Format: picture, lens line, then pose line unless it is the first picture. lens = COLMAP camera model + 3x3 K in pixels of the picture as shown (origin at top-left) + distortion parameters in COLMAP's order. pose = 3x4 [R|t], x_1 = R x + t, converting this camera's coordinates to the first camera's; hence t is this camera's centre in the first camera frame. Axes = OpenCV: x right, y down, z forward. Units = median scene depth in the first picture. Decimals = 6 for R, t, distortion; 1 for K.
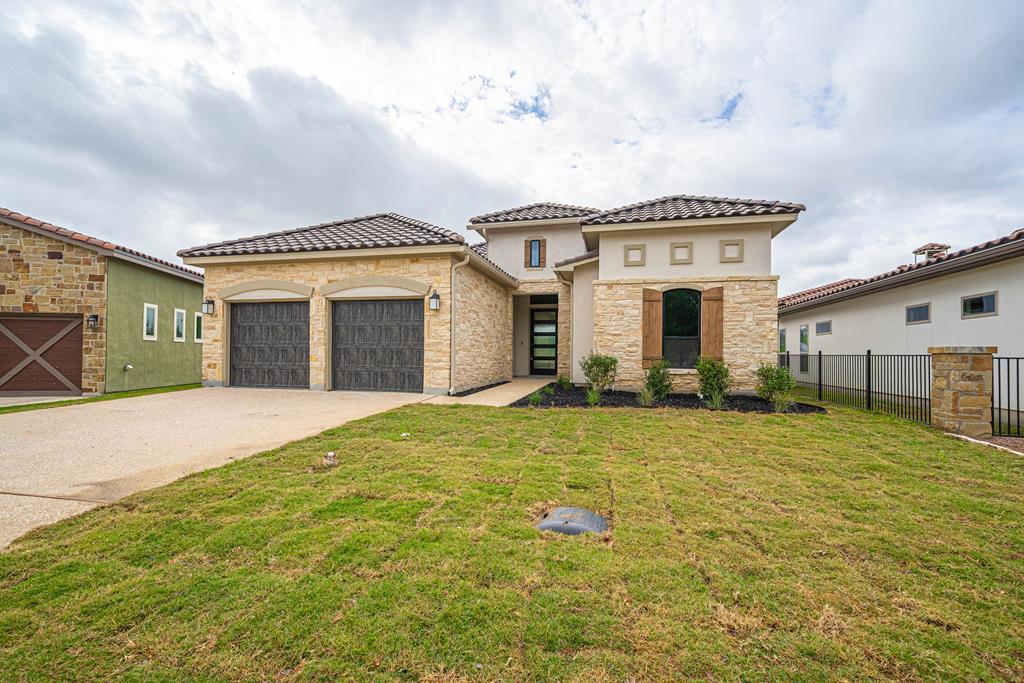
lens RADIAL K [[509.6, 0, 511.0], [0, 509.6, 342.3], [0, 0, 1]] dist [0.001802, 0.000060]
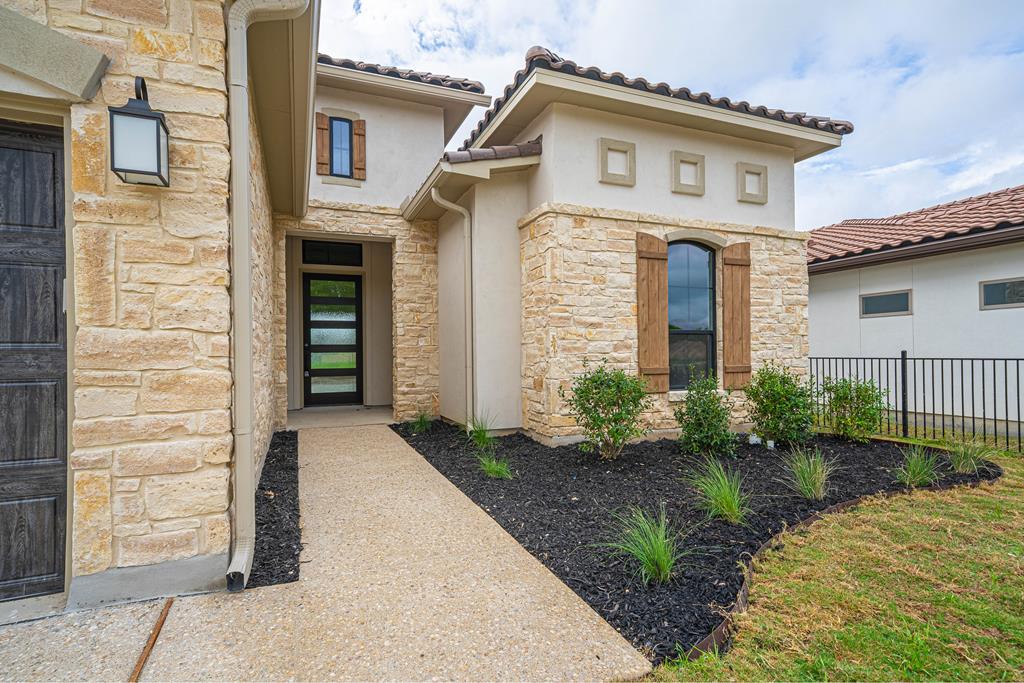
lens RADIAL K [[509.6, 0, 510.3], [0, 509.6, 349.9], [0, 0, 1]] dist [0.001802, 0.000060]
pose [[0.793619, -0.013854, 0.608257, -0.144789], [0.002610, 0.999809, 0.019366, -0.000655], [-0.608409, -0.013782, 0.793504, 0.692244]]
